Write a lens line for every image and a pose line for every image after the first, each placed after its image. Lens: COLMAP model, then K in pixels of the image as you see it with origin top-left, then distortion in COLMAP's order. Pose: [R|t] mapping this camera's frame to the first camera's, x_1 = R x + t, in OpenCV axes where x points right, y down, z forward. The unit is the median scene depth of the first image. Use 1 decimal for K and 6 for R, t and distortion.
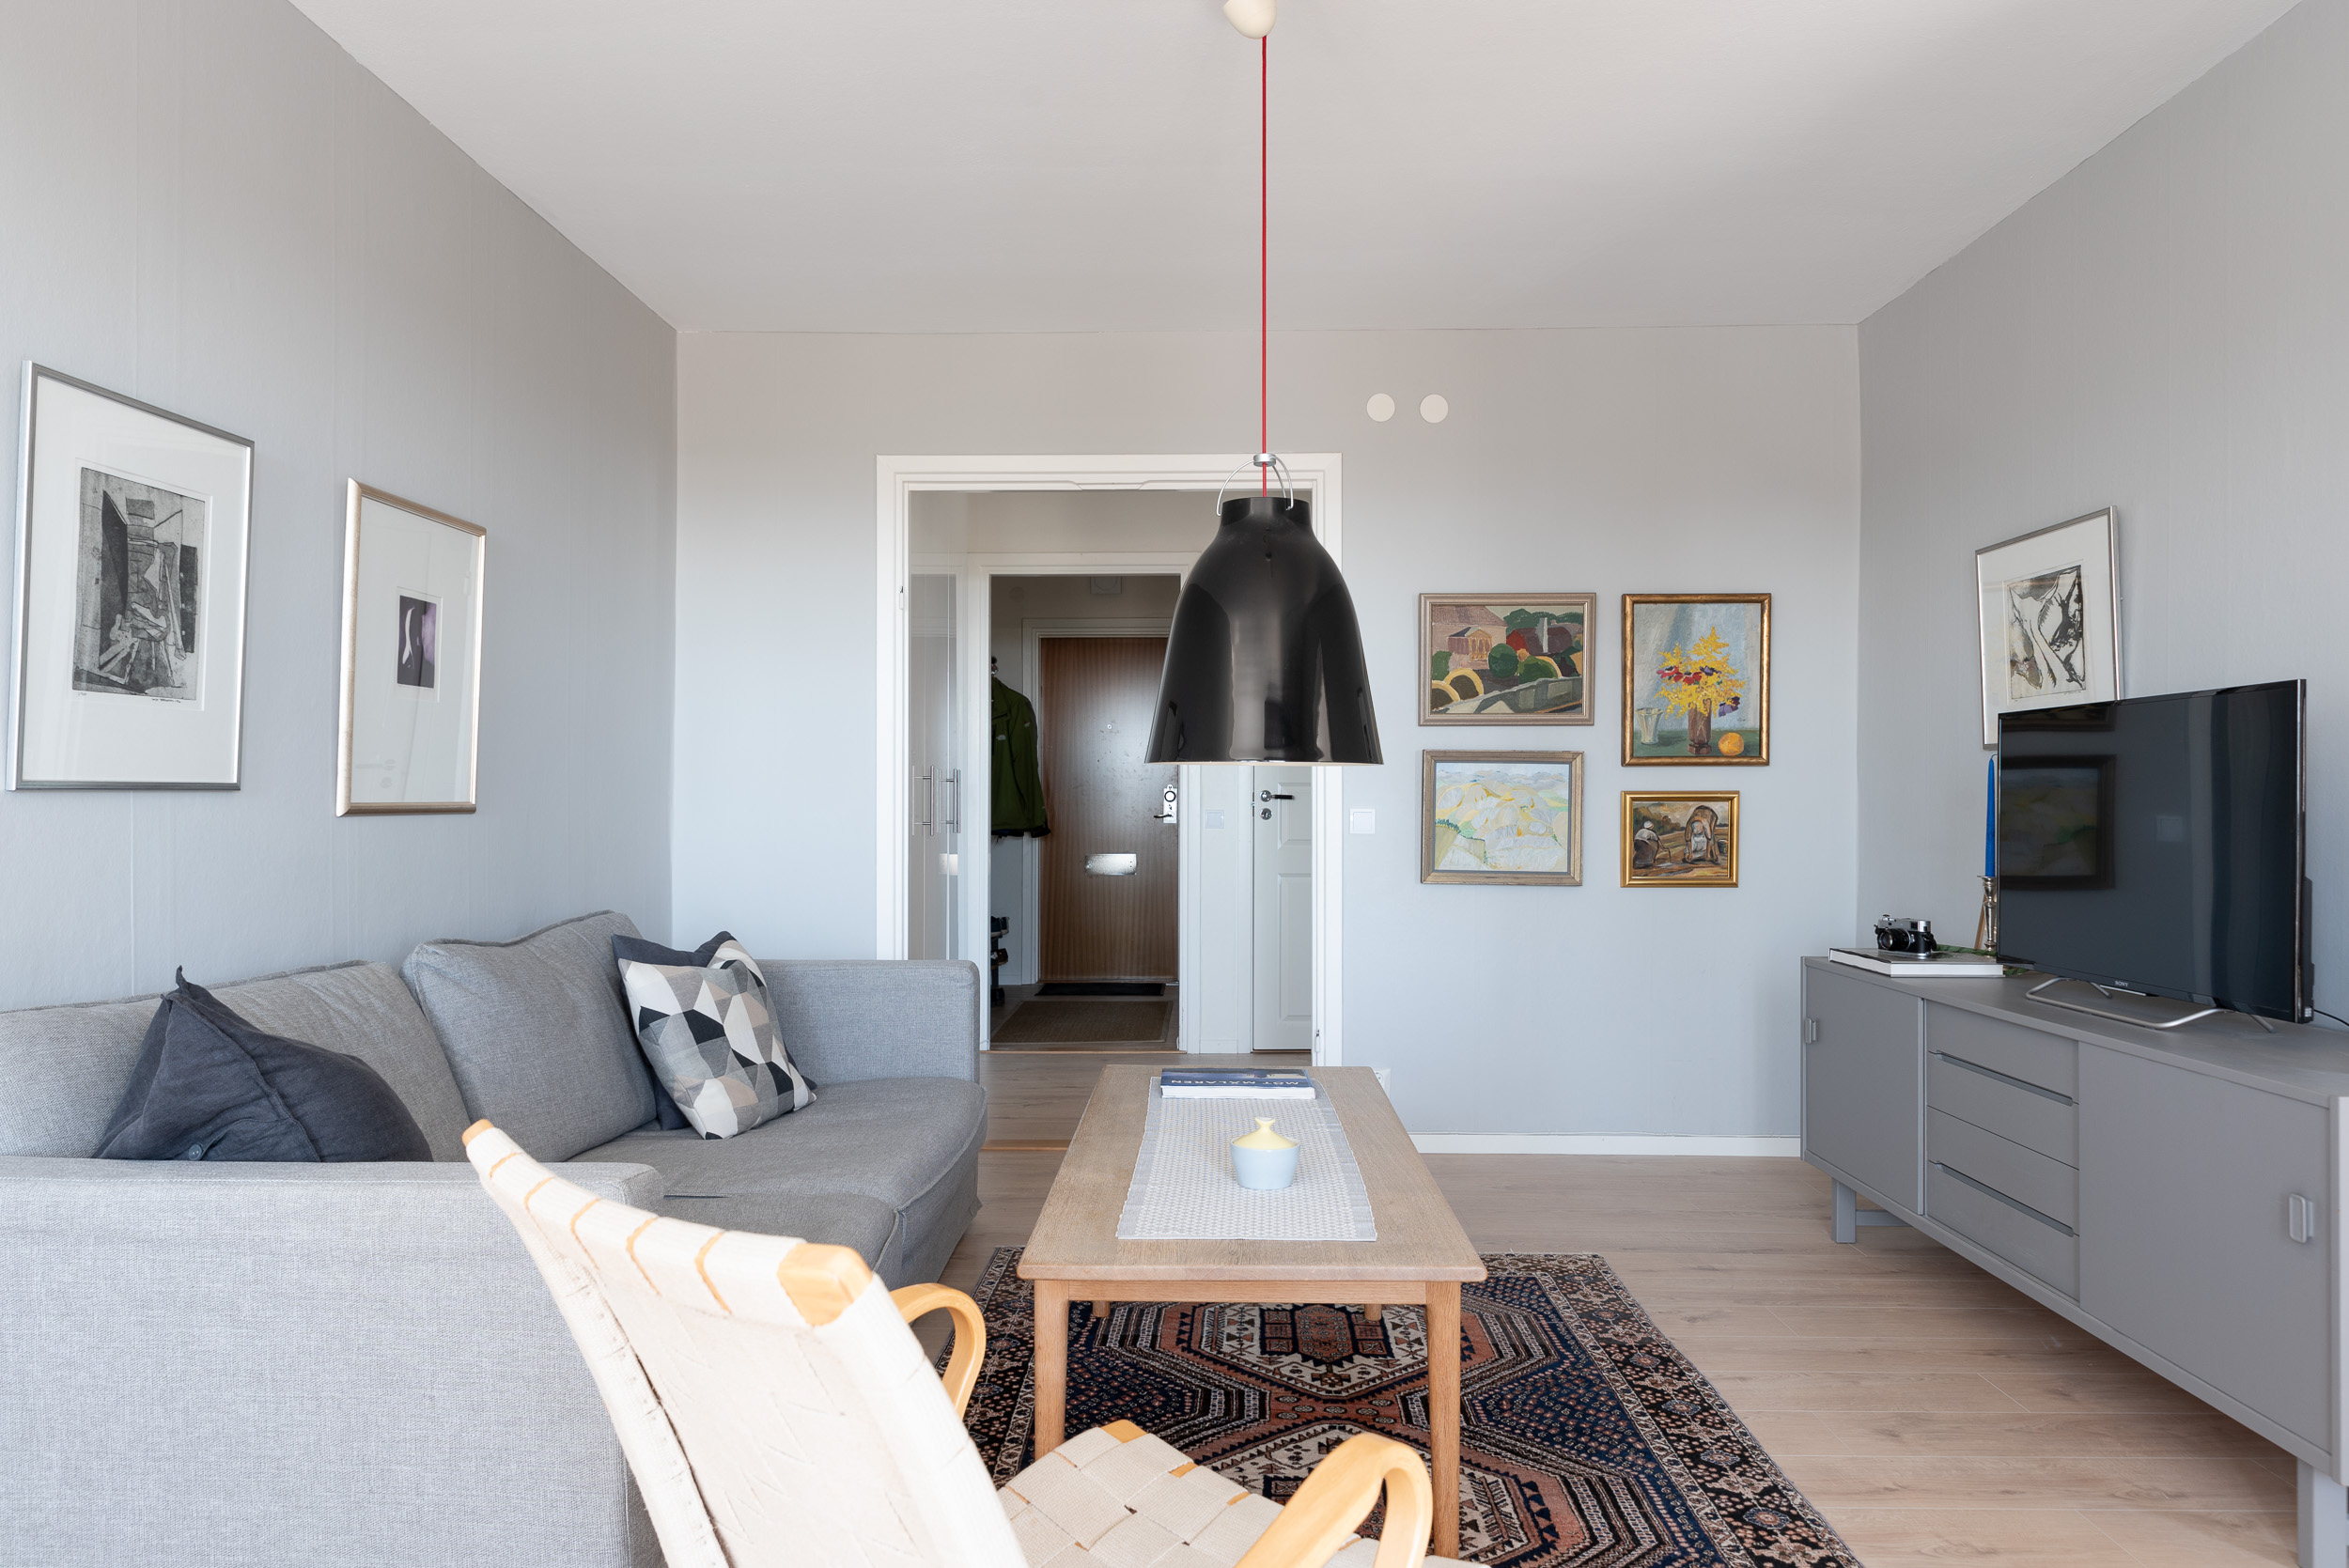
lens RADIAL K [[1589.0, 0, 1217.3], [0, 1589.0, 789.9], [0, 0, 1]] dist [0.004165, 0.002161]
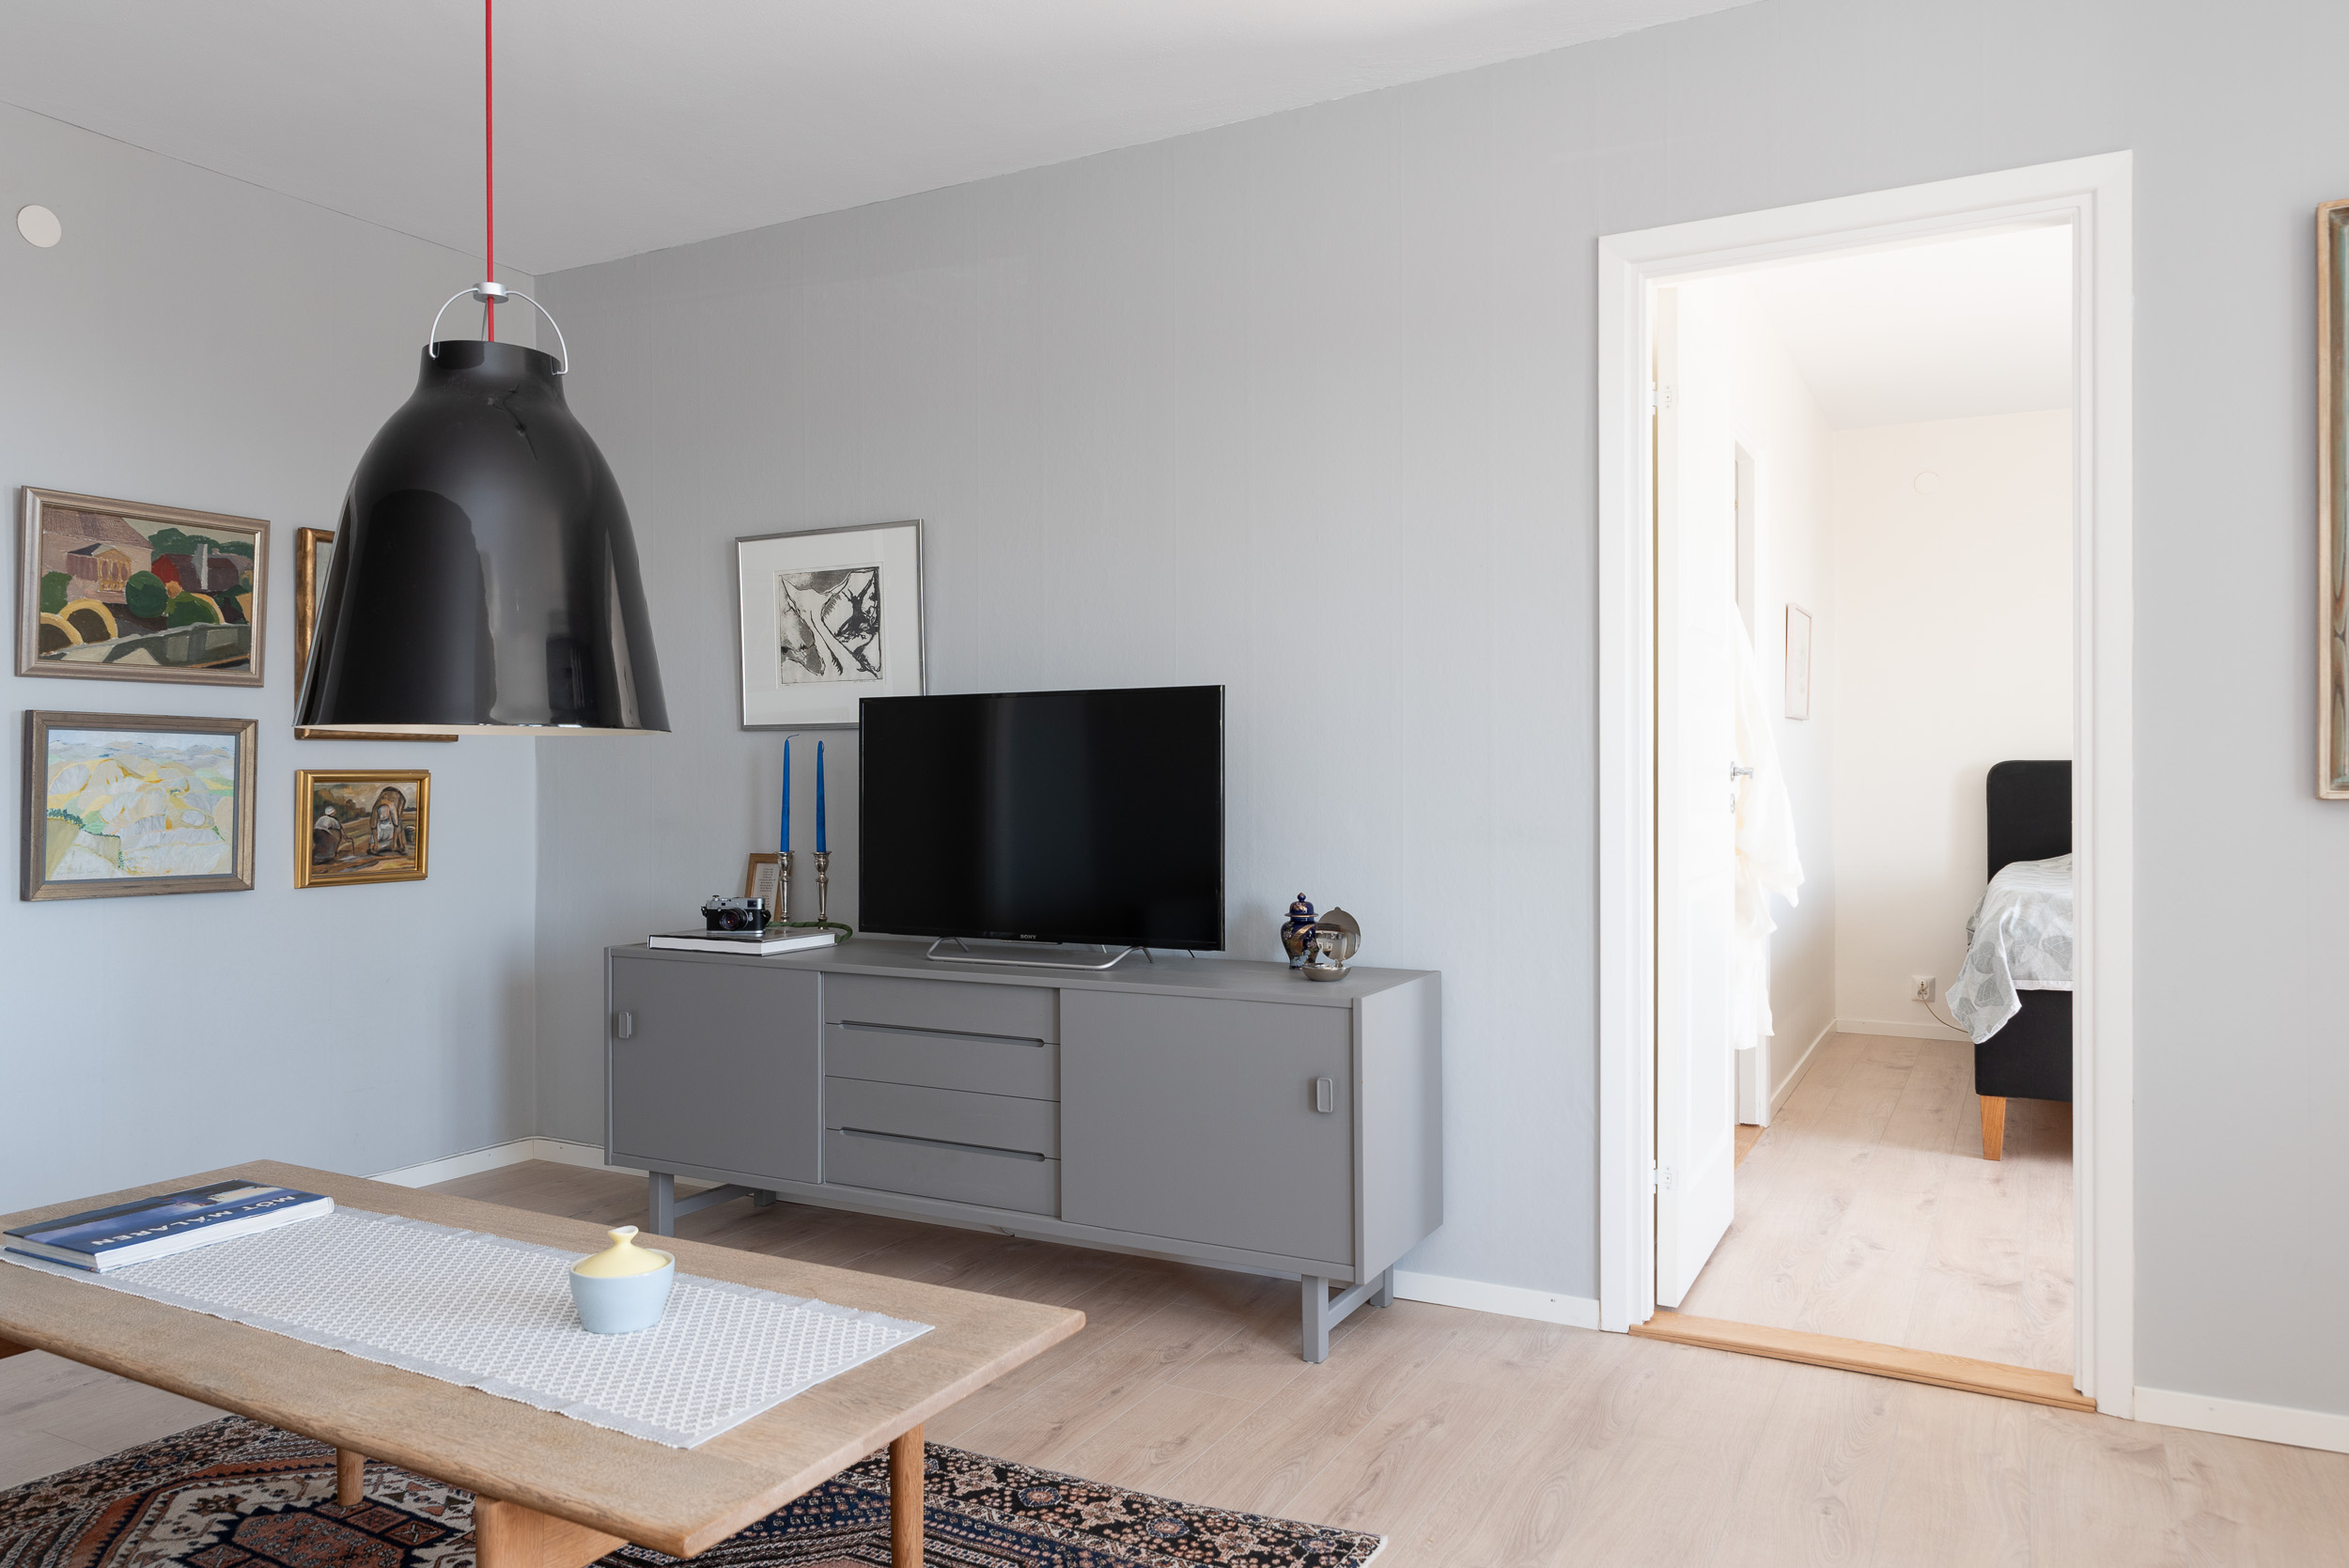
lens RADIAL K [[1562.7, 0, 1178.2], [0, 1562.7, 772.8], [0, 0, 1]] dist [0.004693, 0.005858]
pose [[0.472729, -0.000152, 0.881208, -0.238967], [-0.002275, 0.999996, 0.001393, 0.000142], [-0.881205, -0.002663, 0.472726, 0.227388]]
